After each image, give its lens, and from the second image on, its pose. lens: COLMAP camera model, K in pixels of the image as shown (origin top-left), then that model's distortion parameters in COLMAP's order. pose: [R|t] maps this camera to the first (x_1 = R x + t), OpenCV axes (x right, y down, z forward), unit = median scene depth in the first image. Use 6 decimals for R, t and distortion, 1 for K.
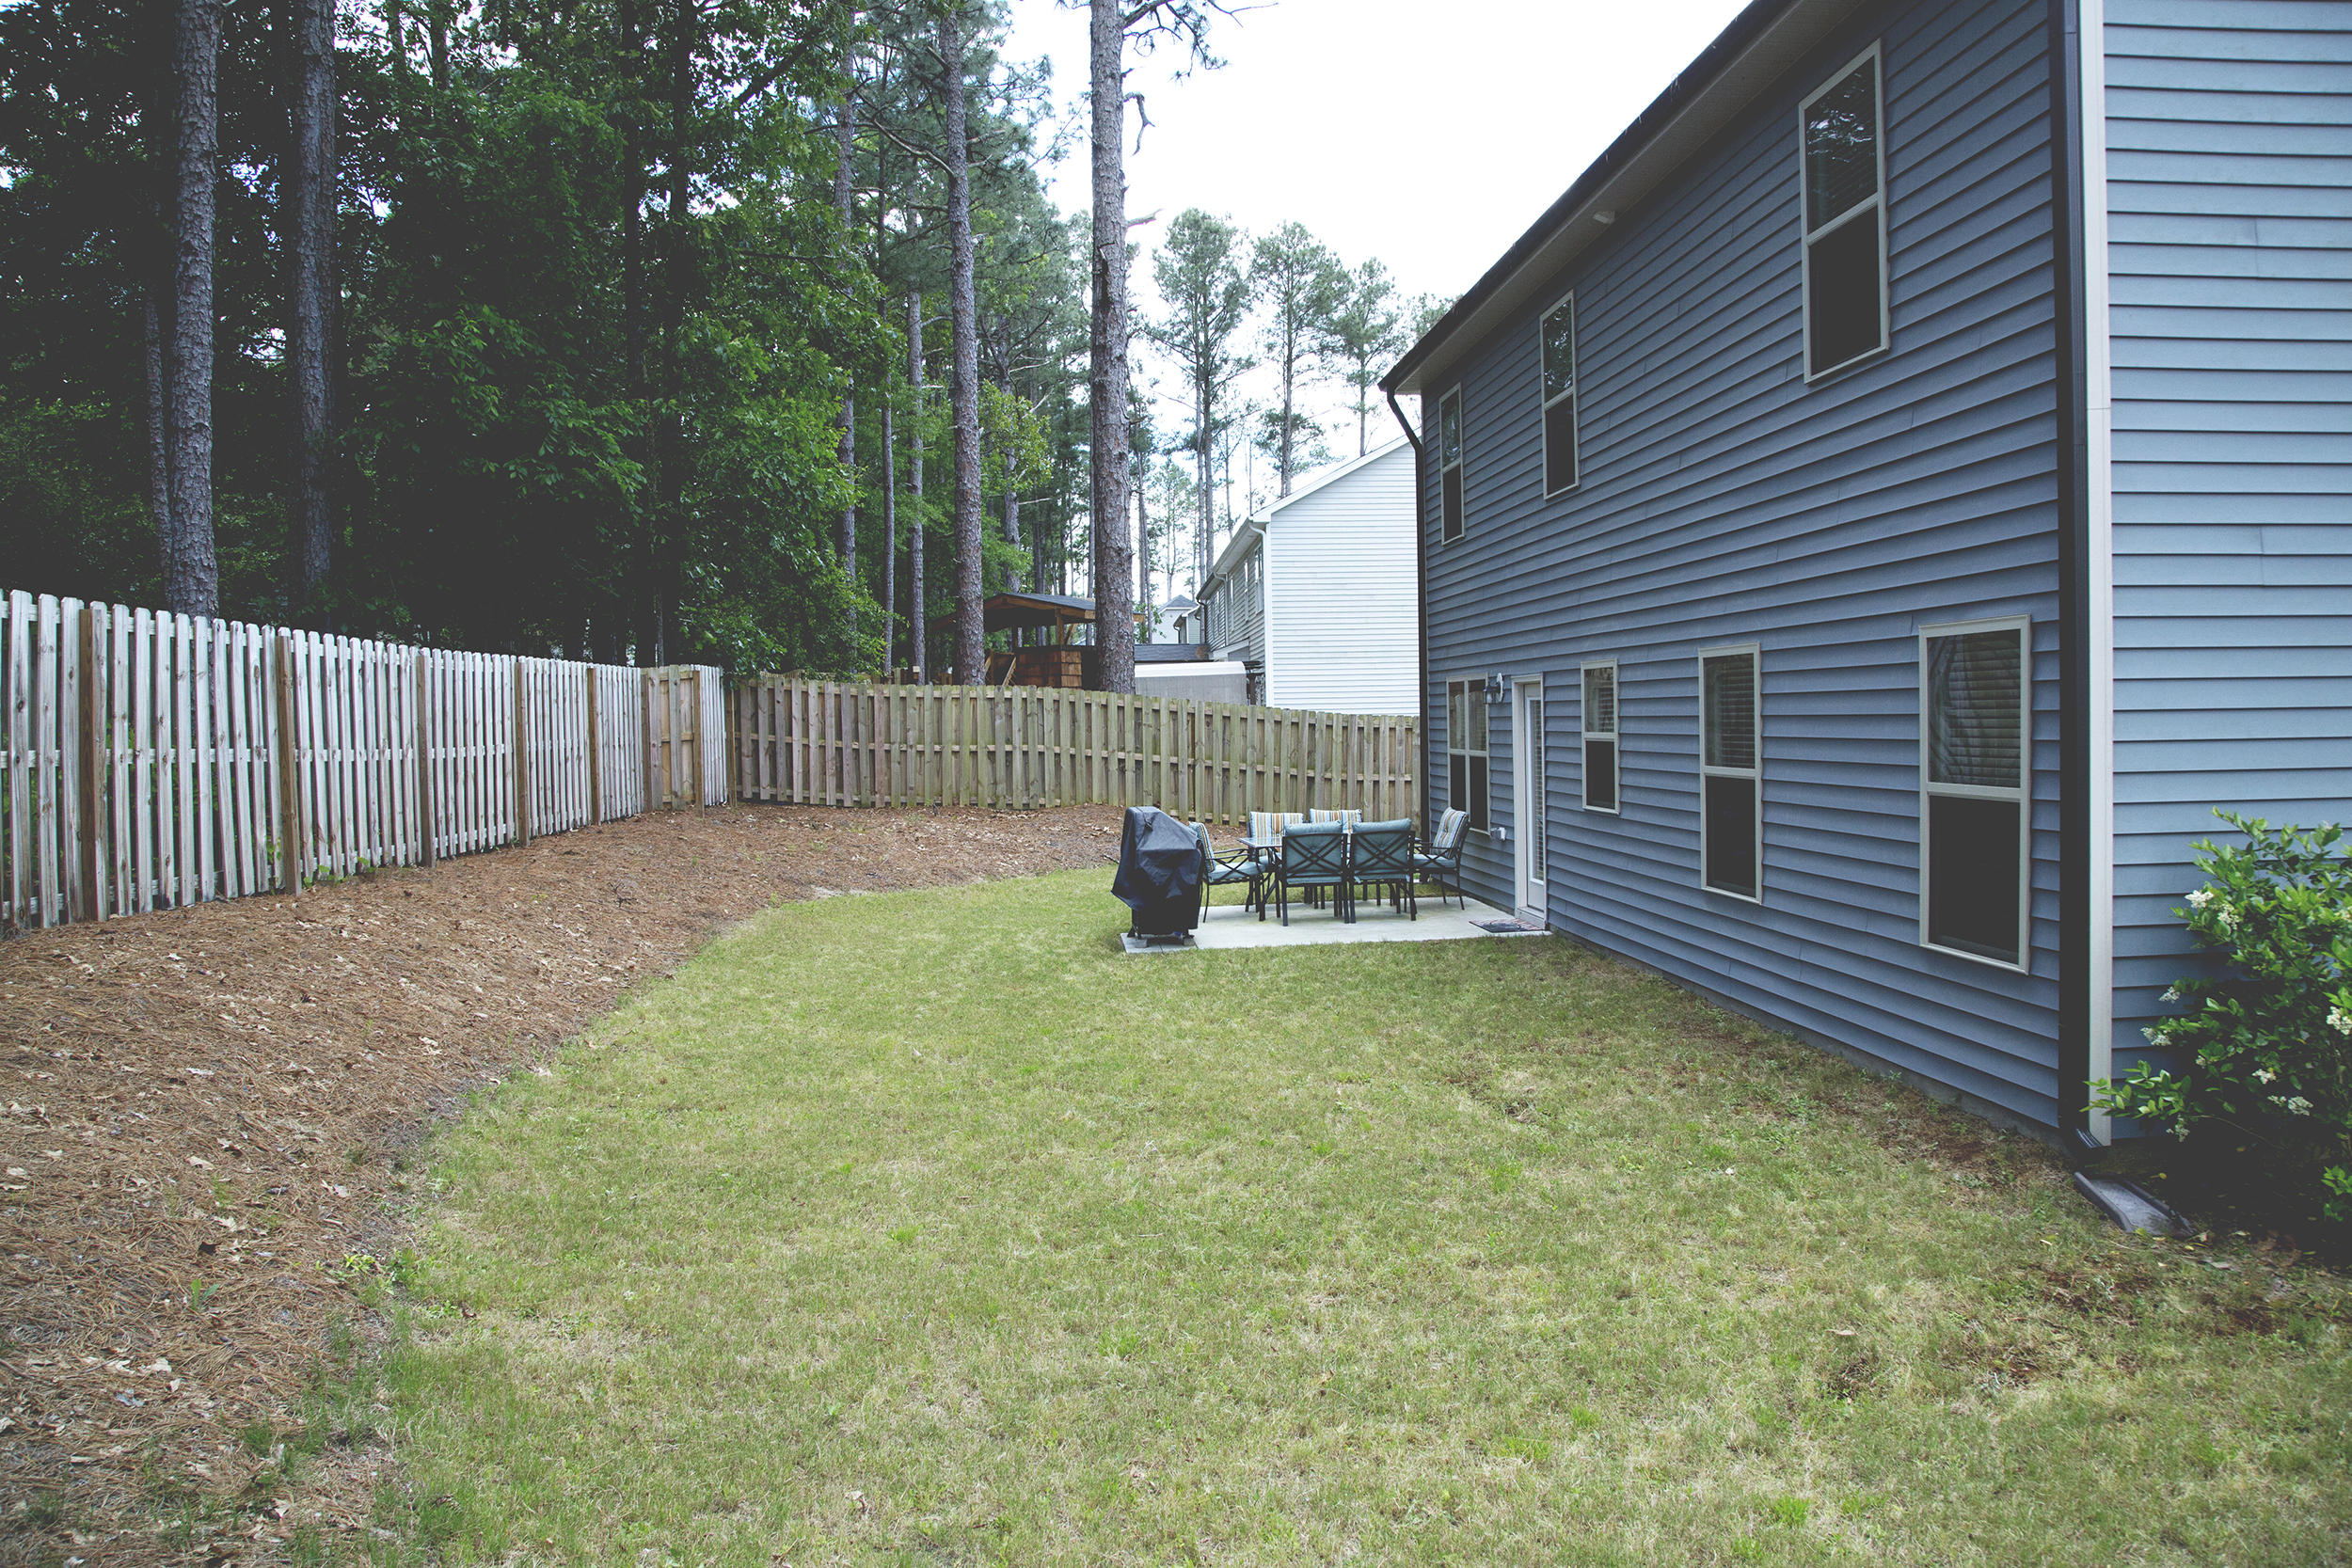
lens RADIAL K [[1669.3, 0, 1205.7], [0, 1669.3, 785.0], [0, 0, 1]] dist [-0.125821, 0.078119]
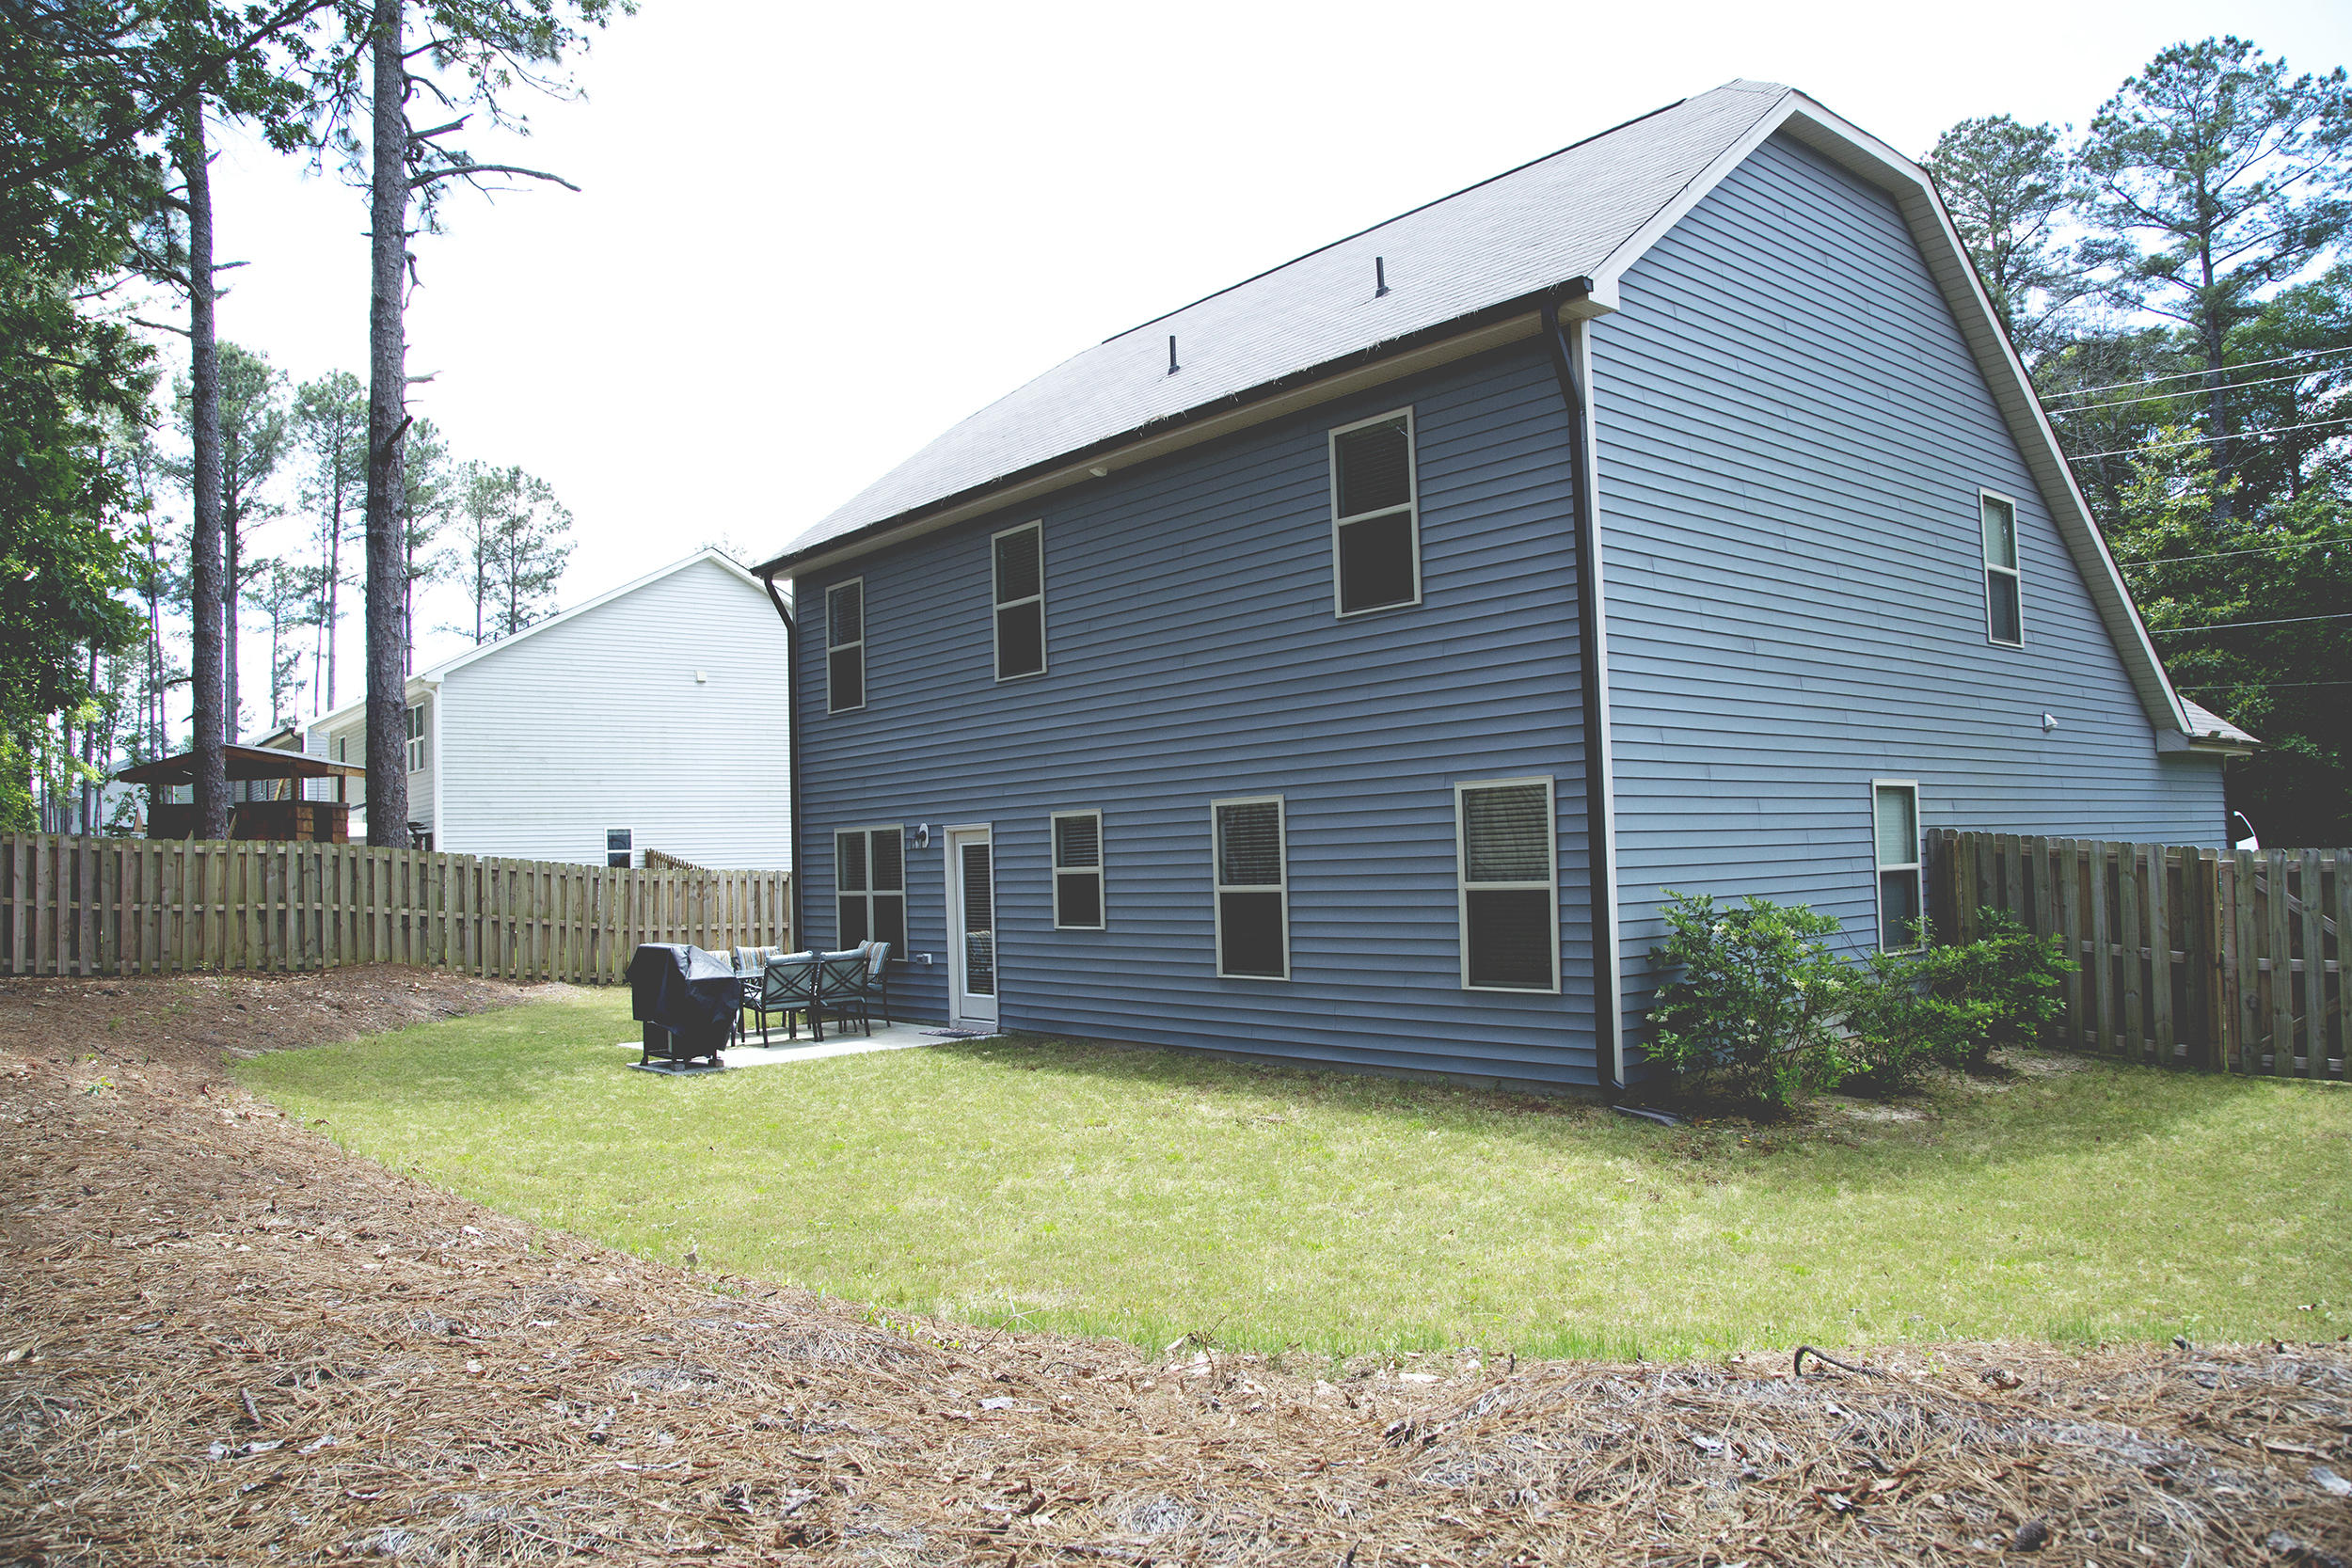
lens RADIAL K [[1624.6, 0, 1198.3], [0, 1624.6, 796.6], [0, 0, 1]] dist [-0.122116, 0.069884]
pose [[0.800959, 0.016356, 0.598496, -0.236469], [0.042084, 0.995616, -0.083529, 0.012043], [-0.597239, 0.092090, 0.796759, -0.029091]]
